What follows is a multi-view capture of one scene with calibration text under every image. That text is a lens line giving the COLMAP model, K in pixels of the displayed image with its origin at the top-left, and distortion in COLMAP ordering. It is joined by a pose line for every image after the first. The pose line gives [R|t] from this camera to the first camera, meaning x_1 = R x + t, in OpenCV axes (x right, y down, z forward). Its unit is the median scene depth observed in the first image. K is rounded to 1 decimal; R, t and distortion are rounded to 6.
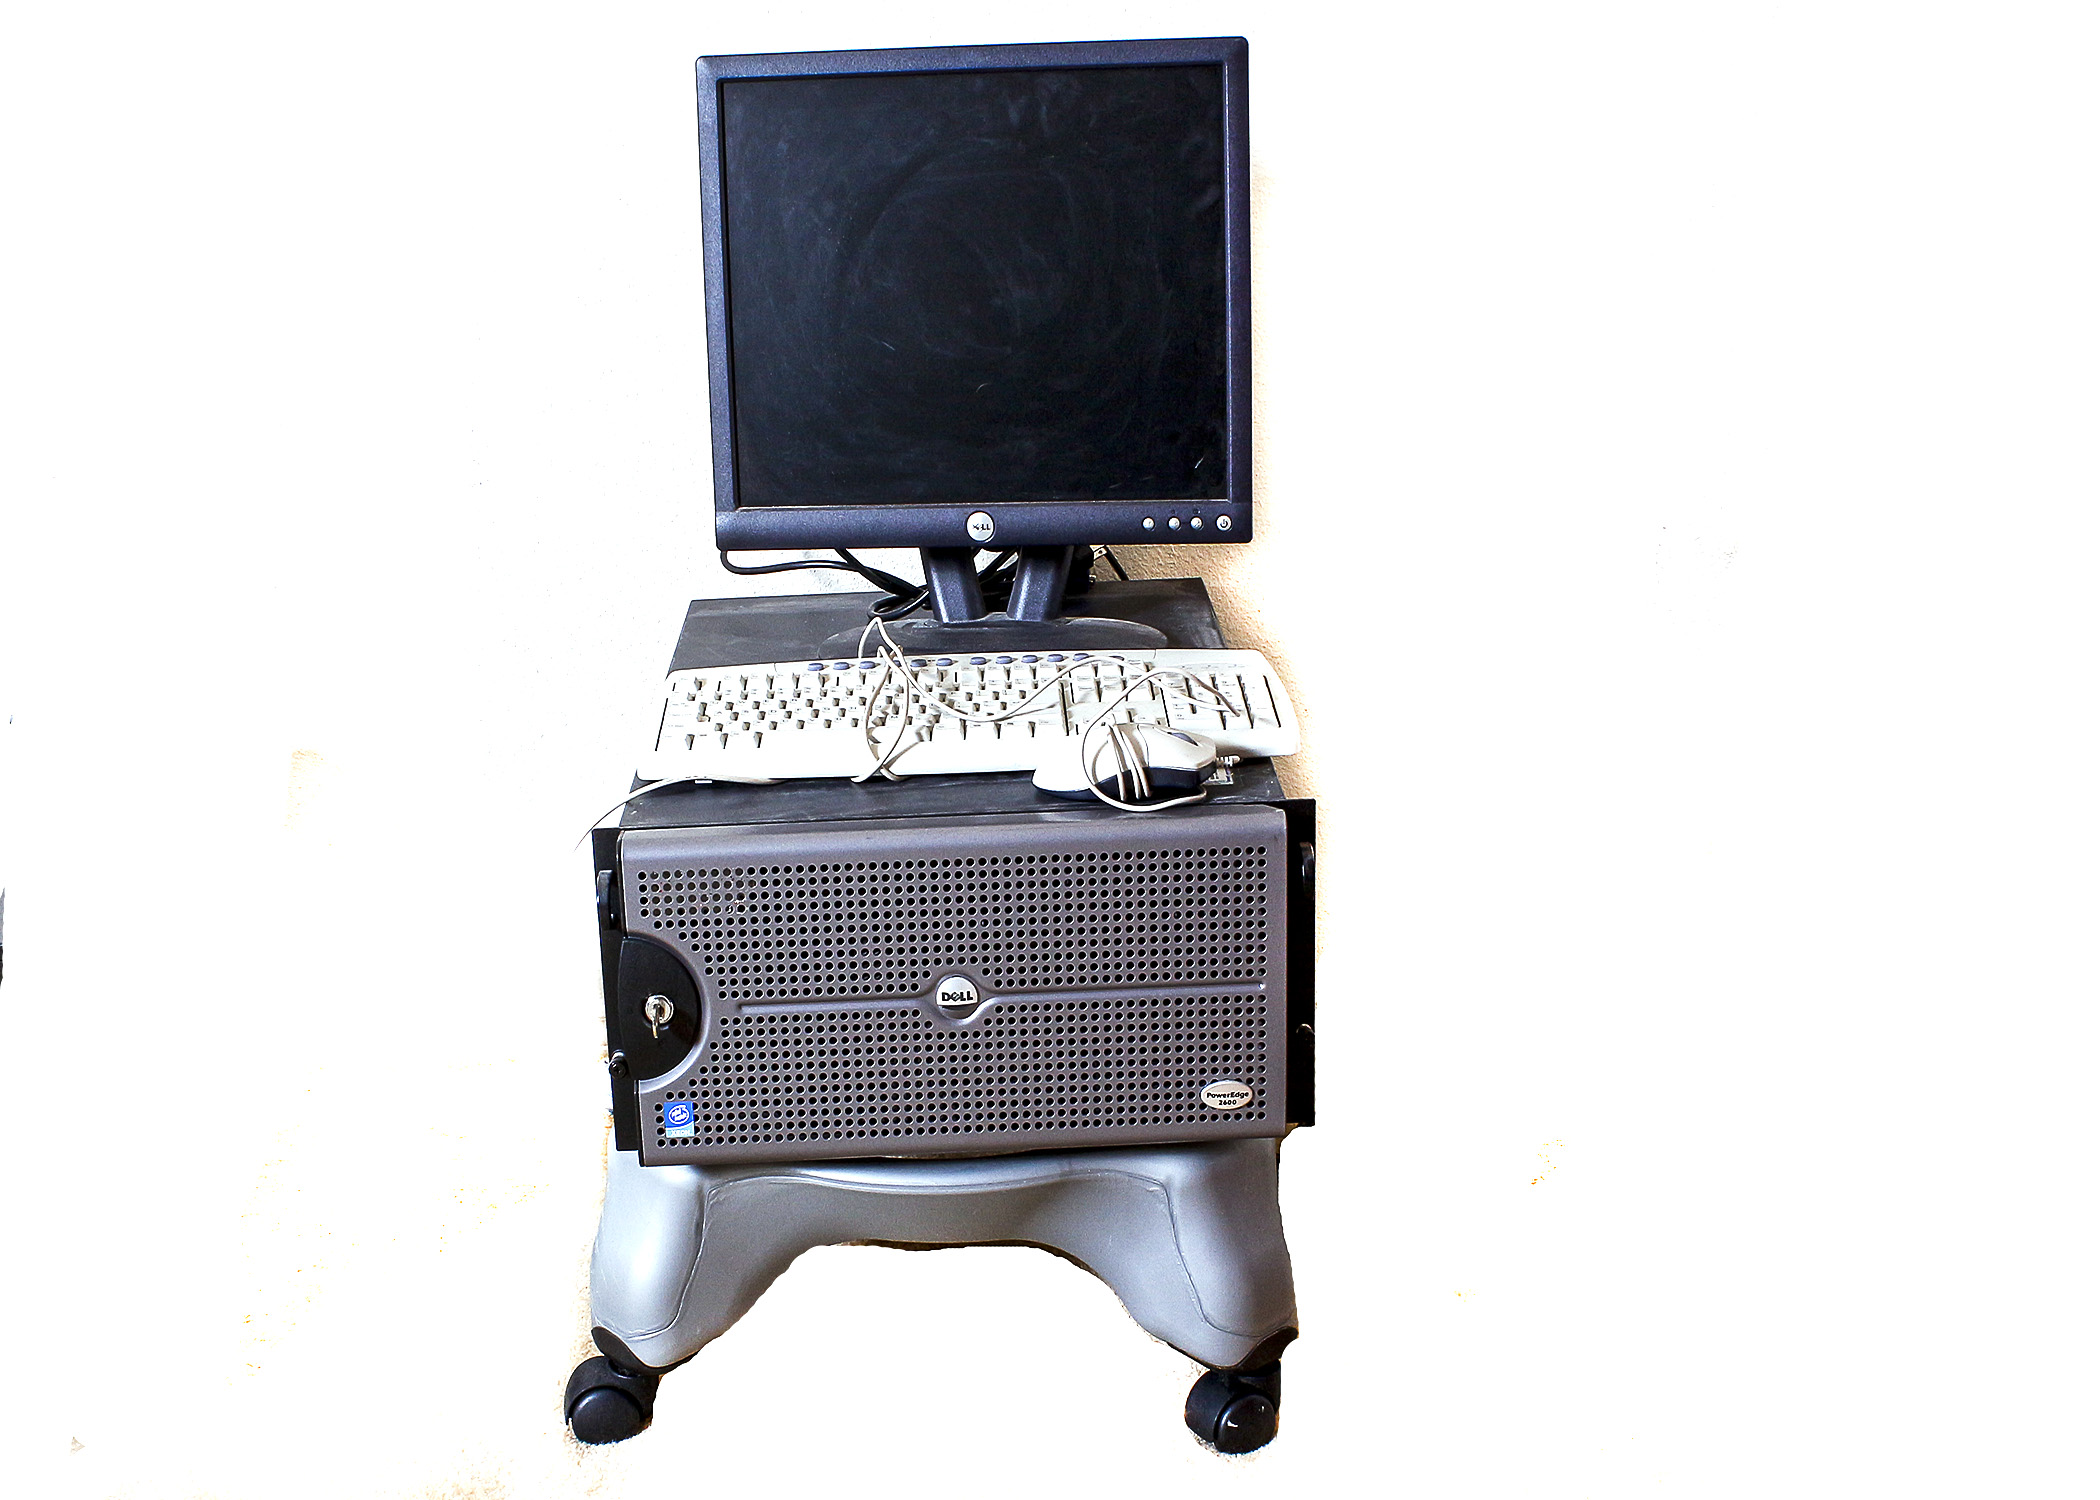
lens RADIAL K [[2981.1, 0, 1014.7], [0, 2981.1, 746.3], [0, 0, 1]] dist [-0.081211, 0.000000]
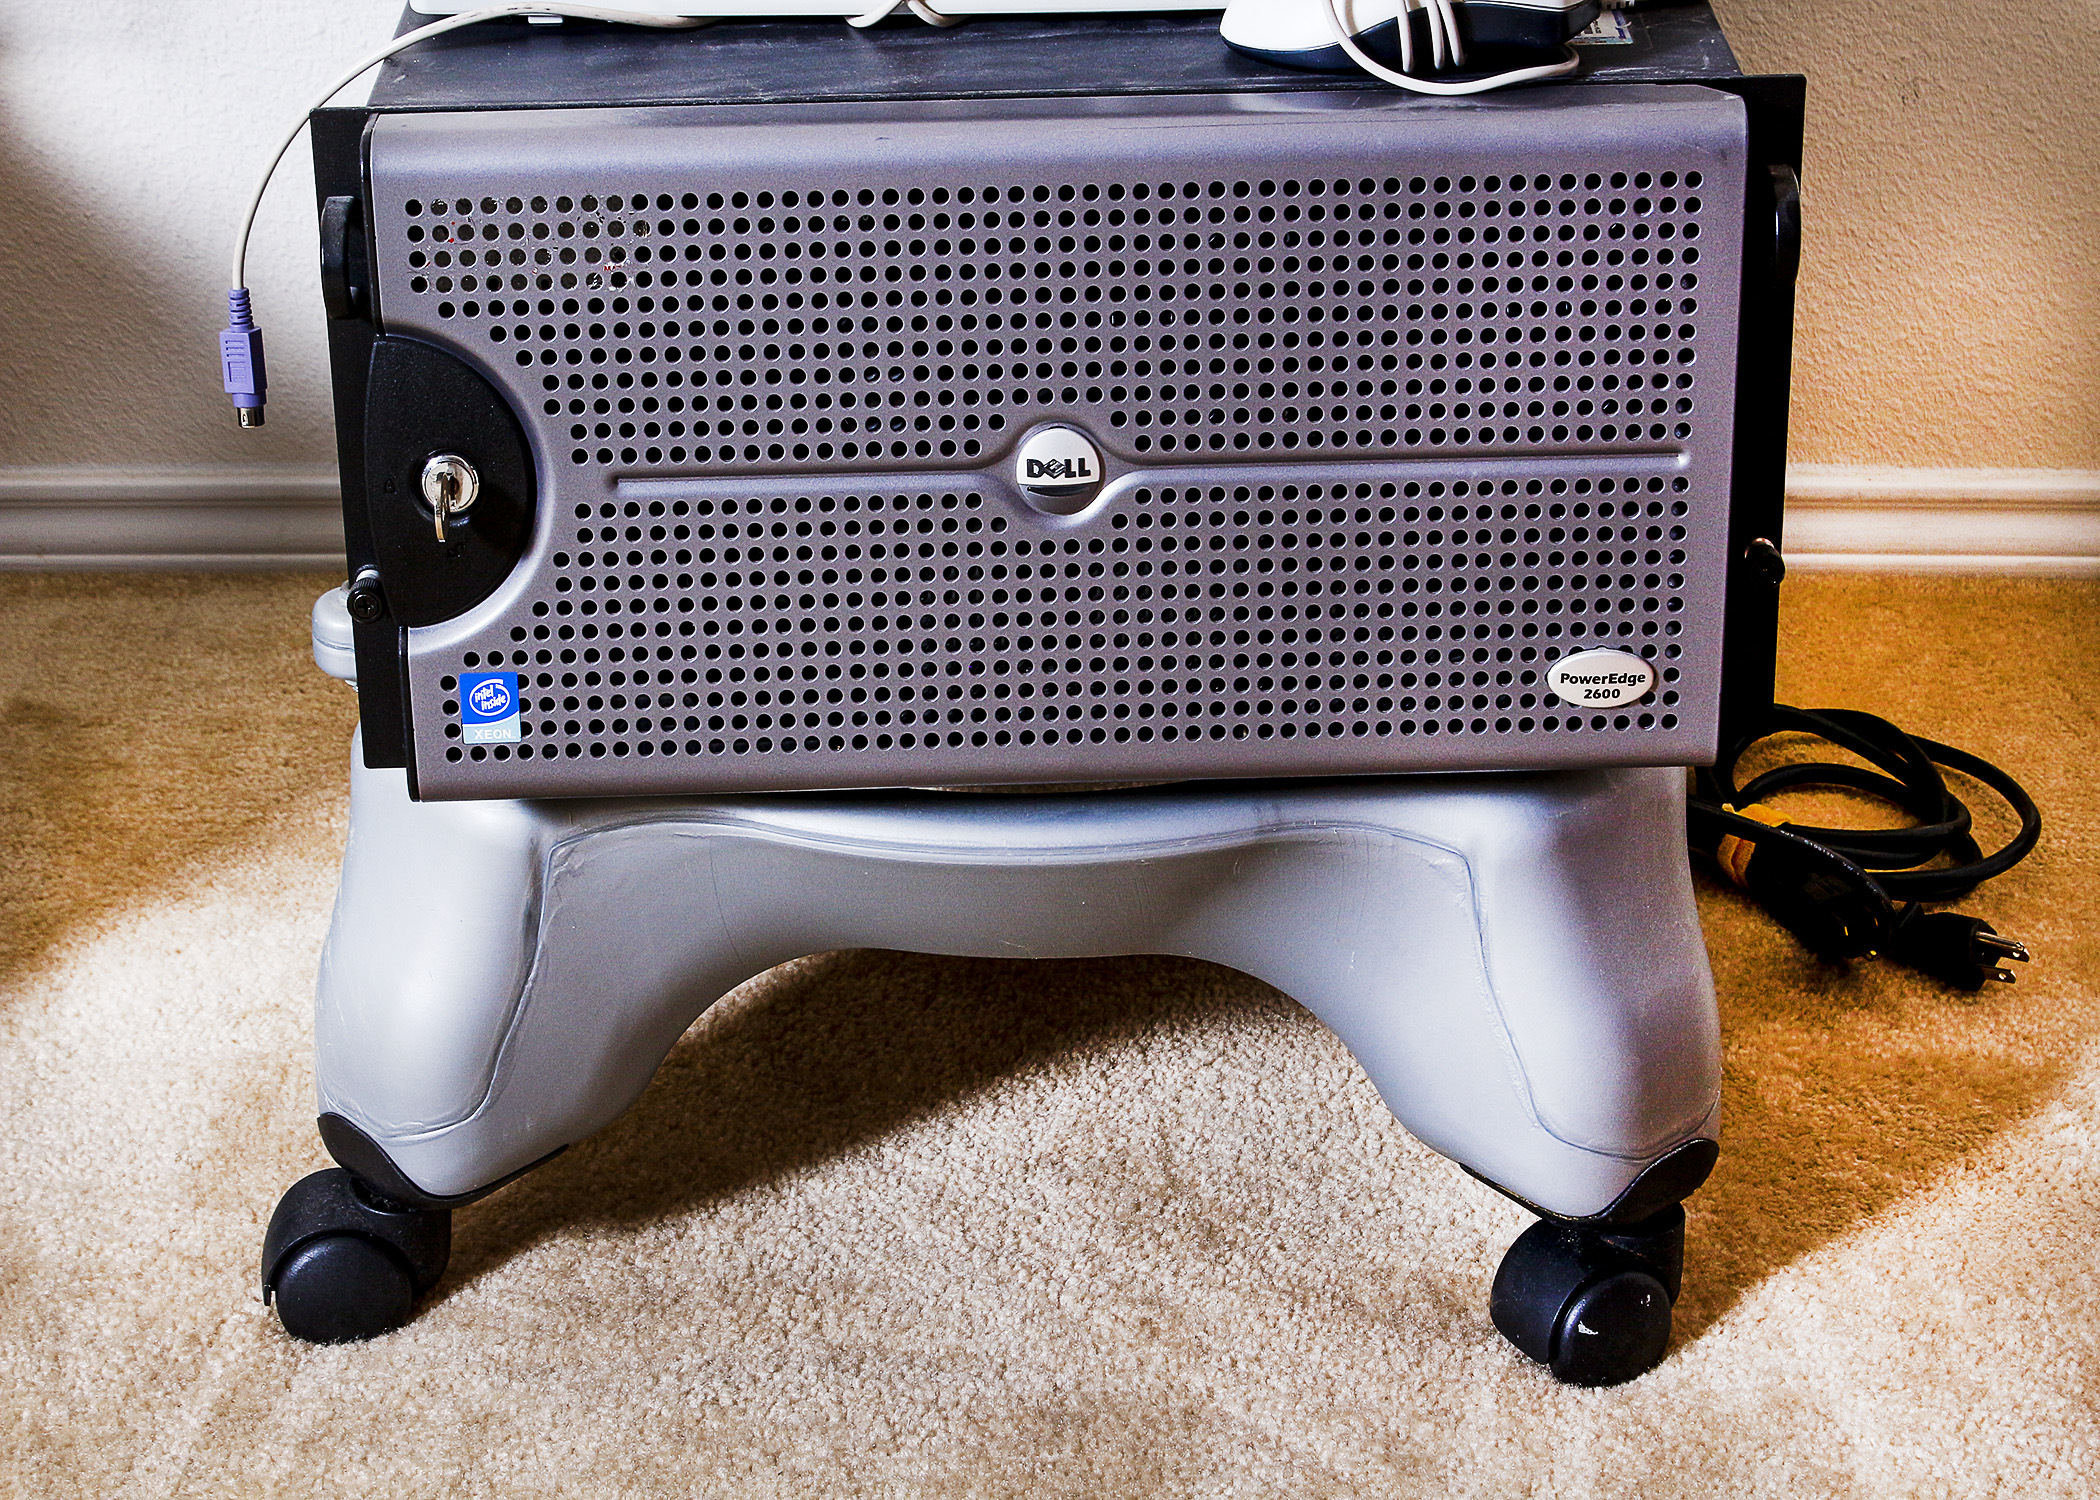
lens RADIAL K [[4942.0, 0, 1058.3], [0, 4942.0, 737.0], [0, 0, 1]] dist [0.045523, 0.000000]
pose [[0.999785, 0.019256, -0.007739, -0.012132], [-0.018032, 0.990634, 0.135345, 0.017442], [0.010273, -0.135176, 0.990768, 0.185923]]
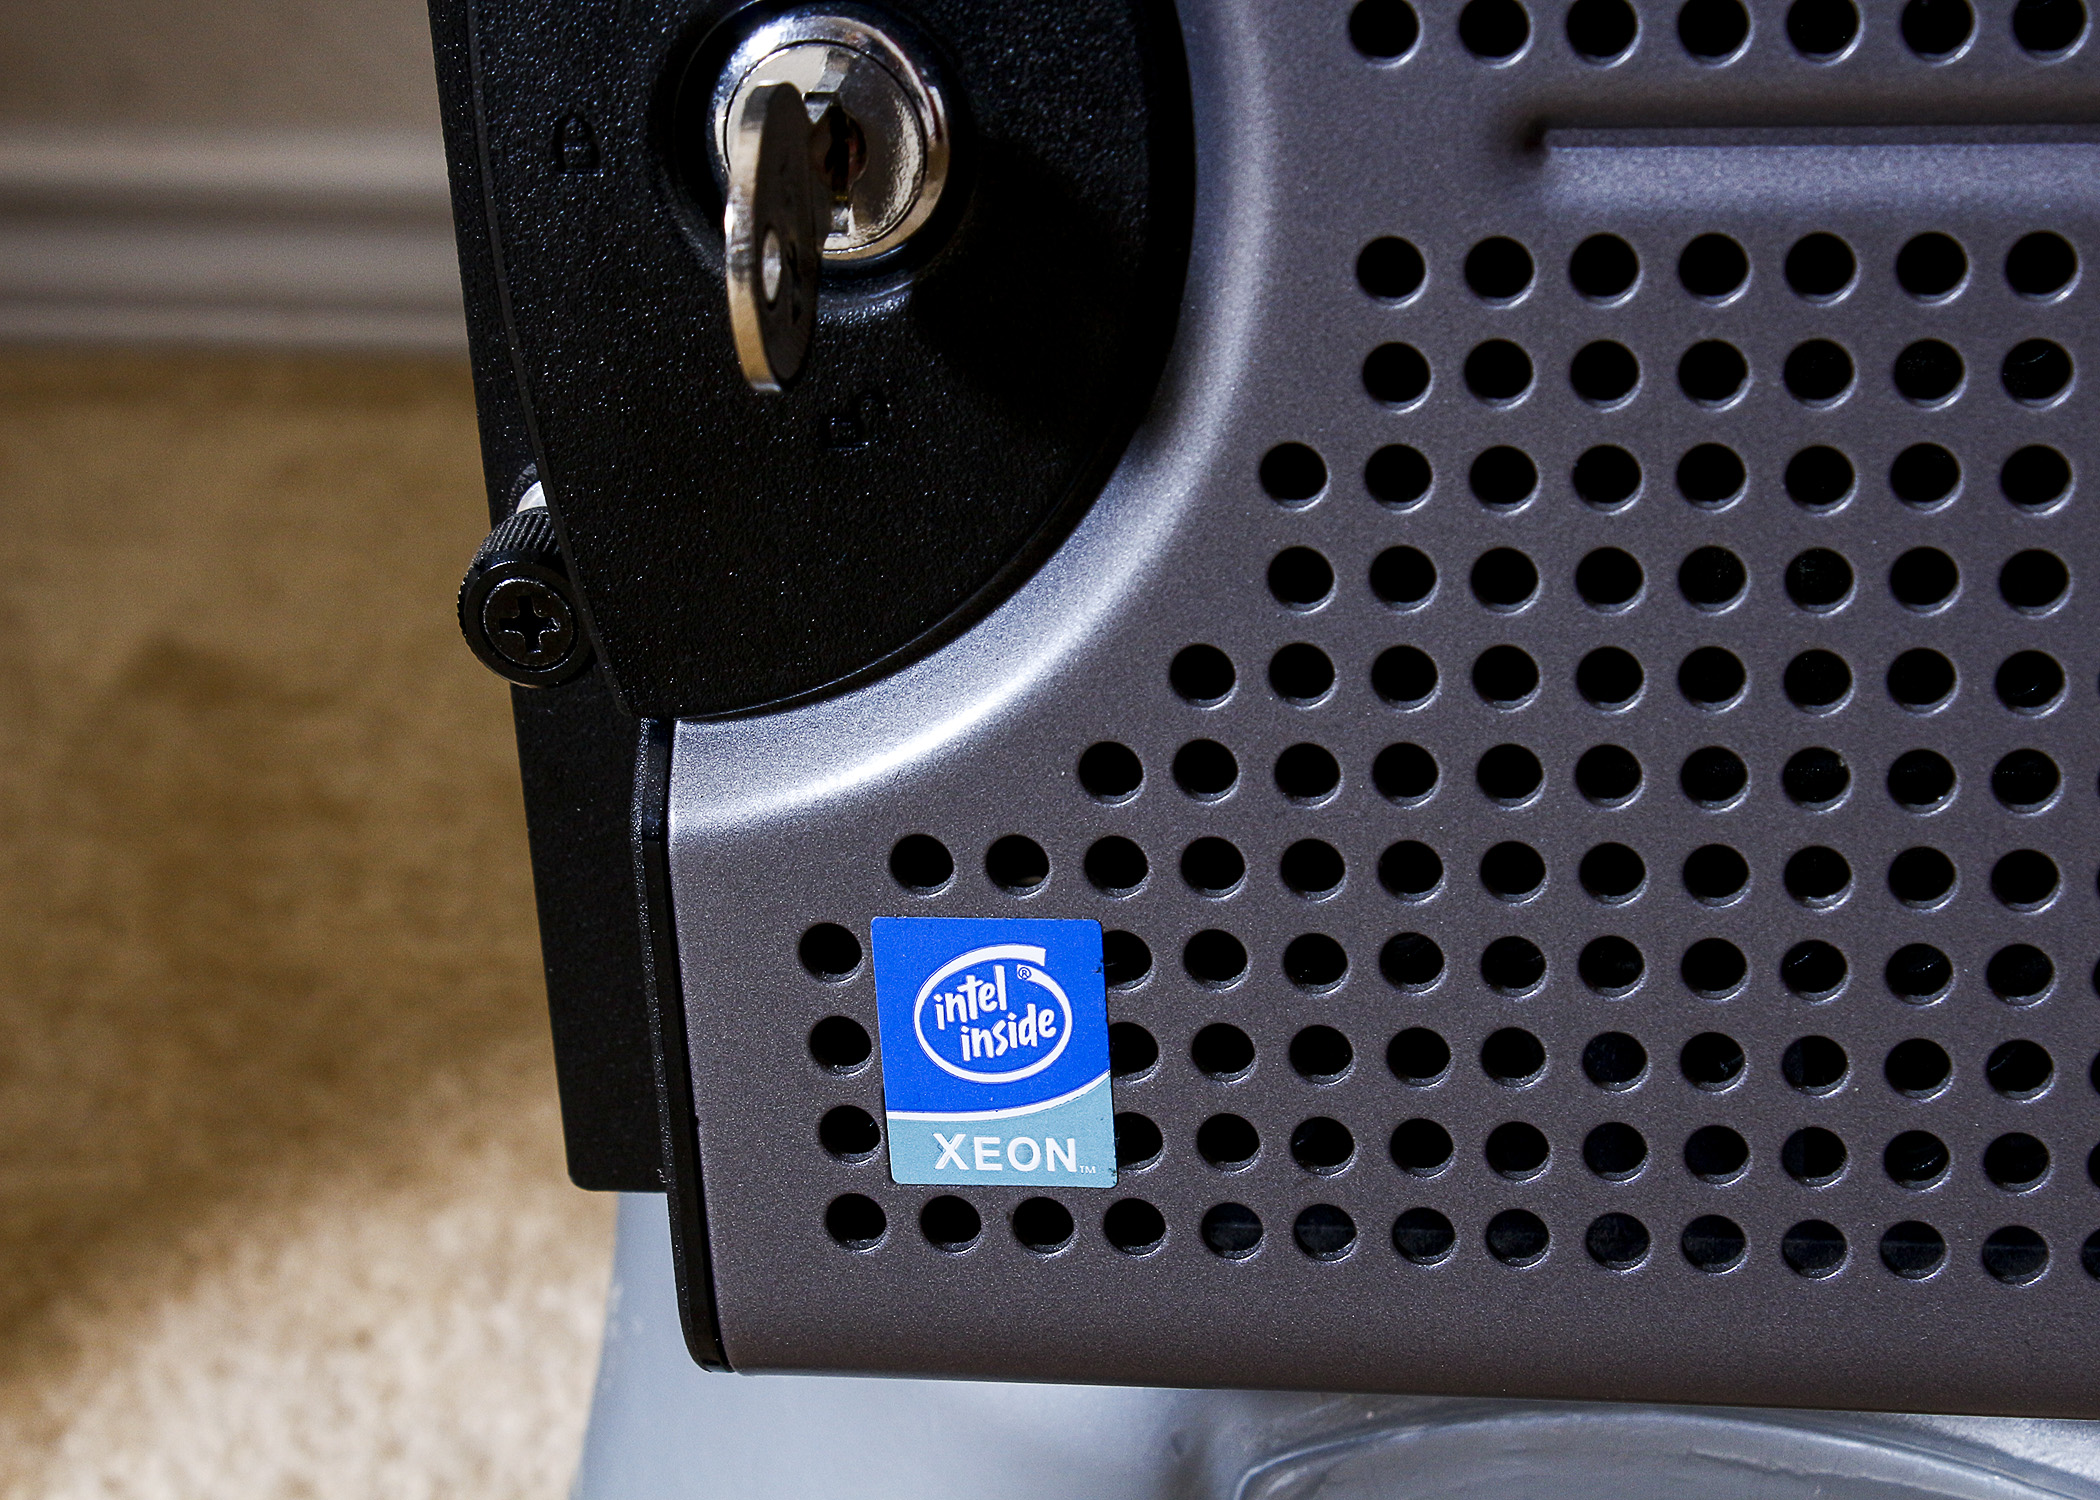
lens RADIAL K [[5531.4, 0, 1058.1], [0, 5531.4, 746.4], [0, 0, 1]] dist [0.101445, 0.000000]
pose [[0.985038, 0.054303, -0.163557, -0.072725], [-0.023832, 0.982862, 0.182796, 0.070478], [0.170680, -0.176164, 0.969451, 0.771373]]
